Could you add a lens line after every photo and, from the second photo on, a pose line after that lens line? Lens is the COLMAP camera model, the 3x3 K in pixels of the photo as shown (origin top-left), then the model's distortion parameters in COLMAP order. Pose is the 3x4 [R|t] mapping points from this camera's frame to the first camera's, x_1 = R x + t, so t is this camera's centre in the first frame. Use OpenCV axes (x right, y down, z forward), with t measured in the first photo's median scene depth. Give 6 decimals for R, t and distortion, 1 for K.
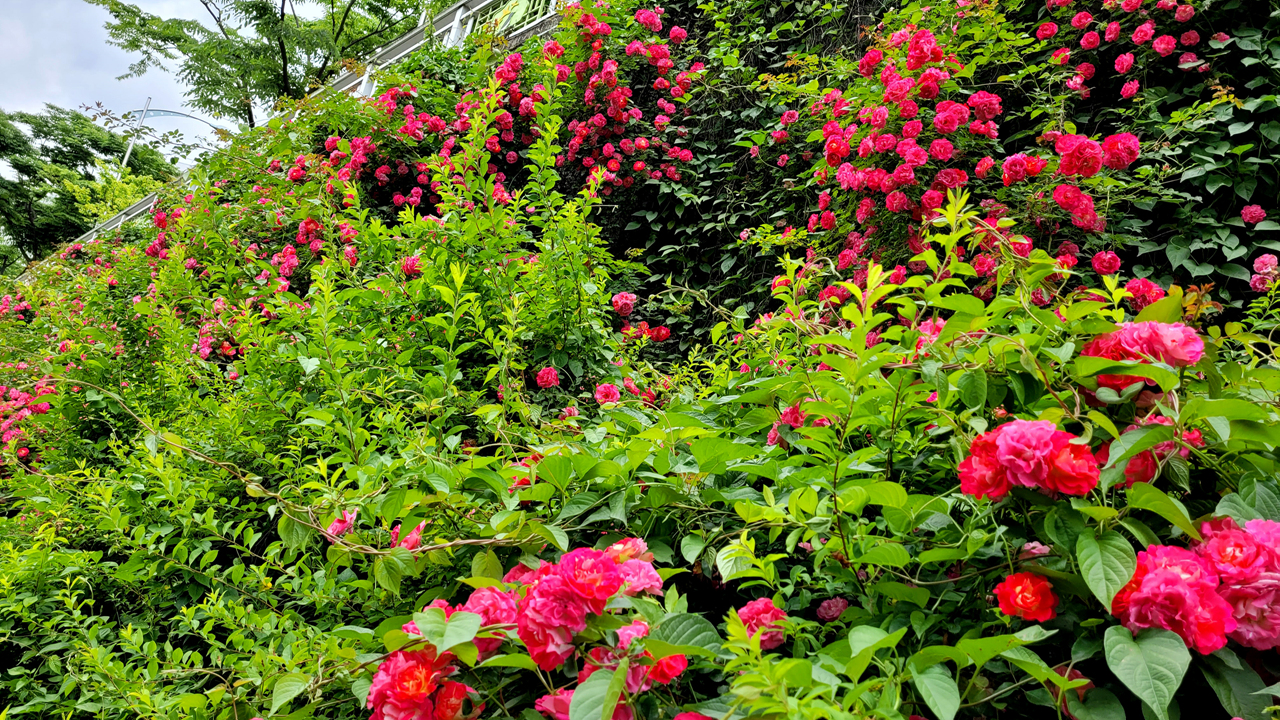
lens RADIAL K [[973.9, 0, 638.6], [0, 973.9, 390.1], [0, 0, 1]] dist [0.050970, -0.045055]
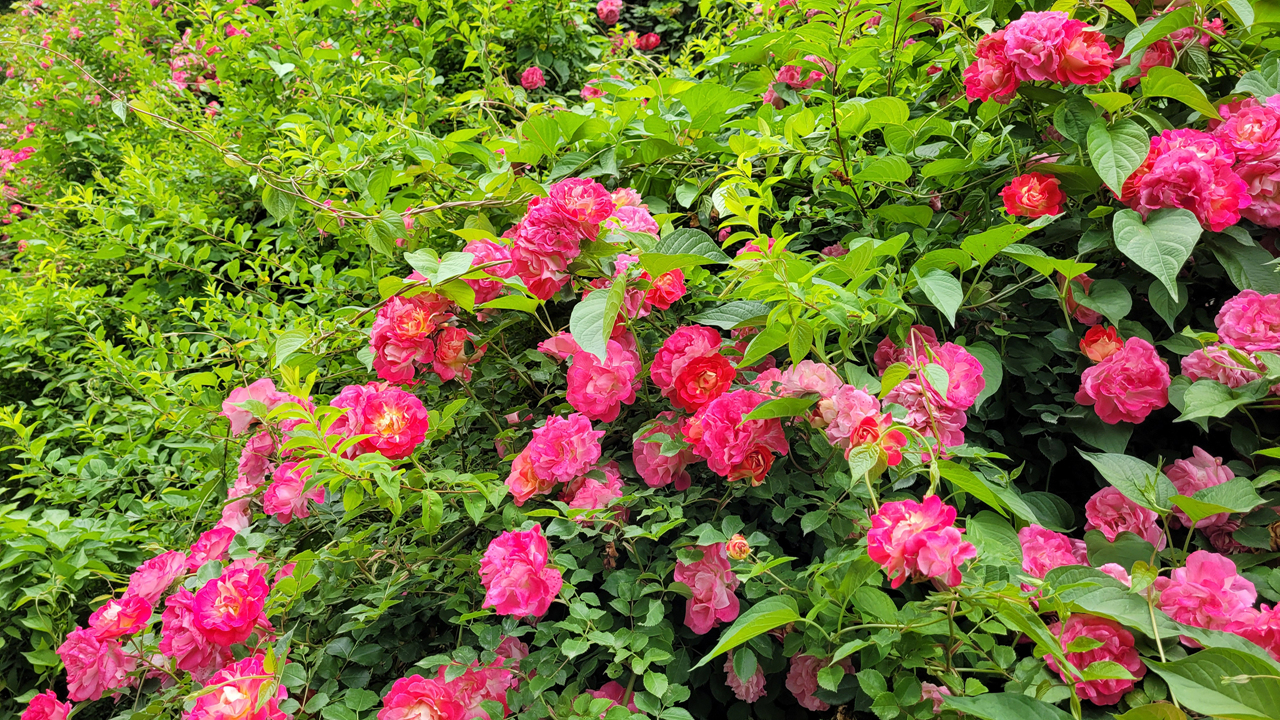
lens RADIAL K [[973.9, 0, 631.2], [0, 973.9, 317.0], [0, 0, 1]] dist [0.050970, -0.045055]
pose [[0.998147, -0.059435, -0.013054, 0.003318], [0.060831, 0.980163, 0.188627, 0.070254], [0.001584, -0.189072, 0.981962, 0.015937]]
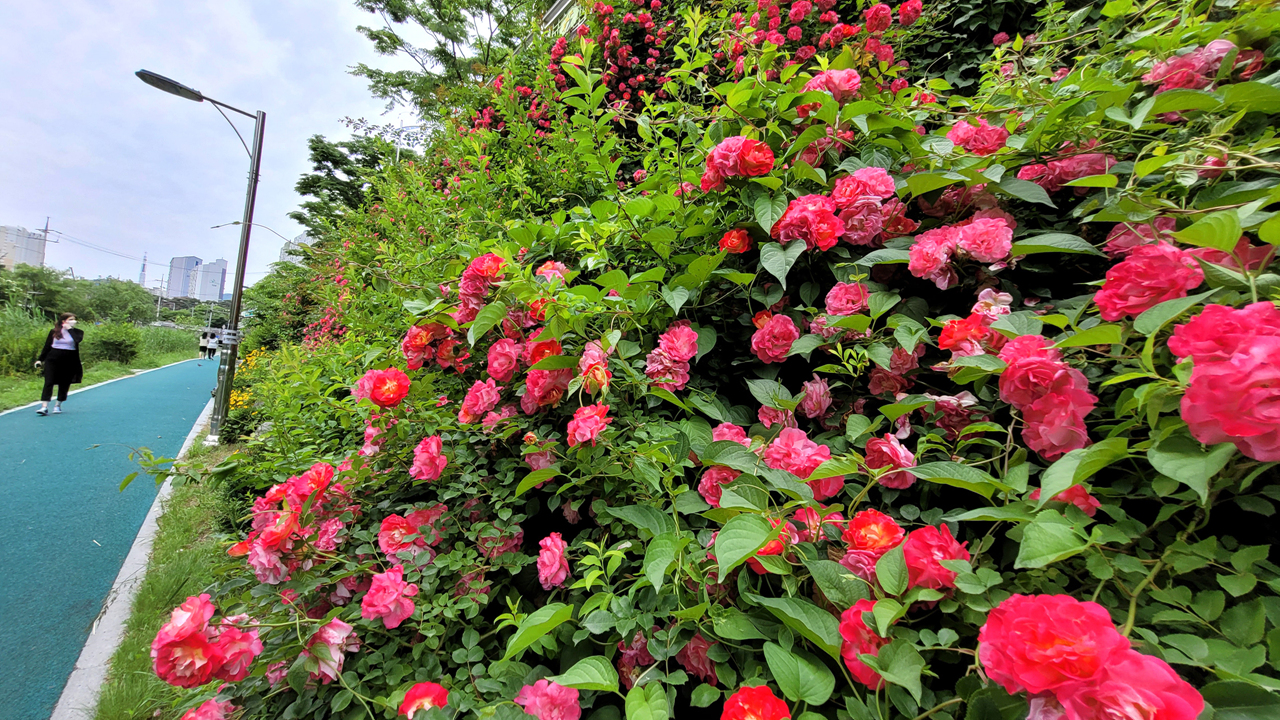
lens RADIAL K [[529.3, 0, 638.8], [0, 529.3, 361.3], [0, 0, 1]] dist [0.000572, -0.000697]
pose [[0.983477, -0.123851, -0.132034, 0.190023], [0.148691, 0.968672, 0.198911, 0.119150], [0.103262, -0.215257, 0.971083, 0.021238]]
